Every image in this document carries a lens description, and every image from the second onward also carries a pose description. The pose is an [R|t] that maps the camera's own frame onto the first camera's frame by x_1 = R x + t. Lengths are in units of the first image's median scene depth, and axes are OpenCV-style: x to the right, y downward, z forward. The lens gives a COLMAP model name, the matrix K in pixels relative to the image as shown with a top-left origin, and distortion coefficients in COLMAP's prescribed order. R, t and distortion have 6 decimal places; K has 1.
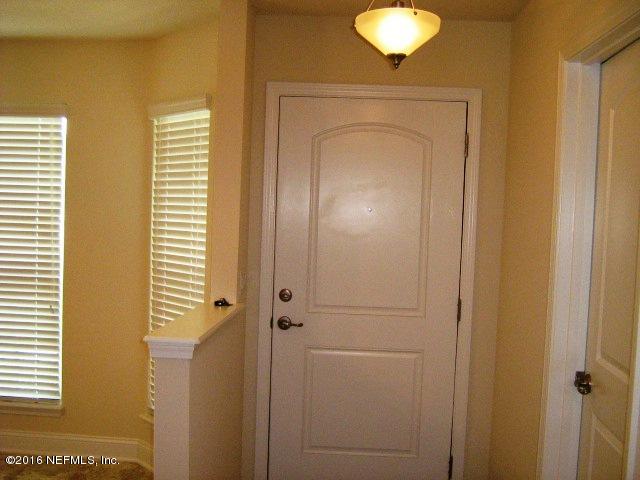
lens RADIAL K [[777.3, 0, 320.0], [0, 777.3, 242.2], [0, 0, 1]] dist [-0.107823, 0.000000]
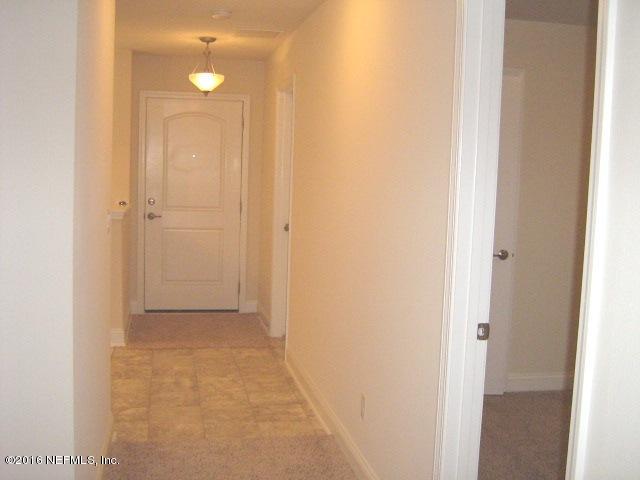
lens RADIAL K [[777.3, 0, 319.9], [0, 777.3, 240.3], [0, 0, 1]] dist [-0.107823, 0.000000]
pose [[0.972659, -0.027116, 0.230651, -0.084923], [0.013904, 0.998178, 0.058713, 0.058838], [-0.231823, -0.053901, 0.971264, -0.991324]]
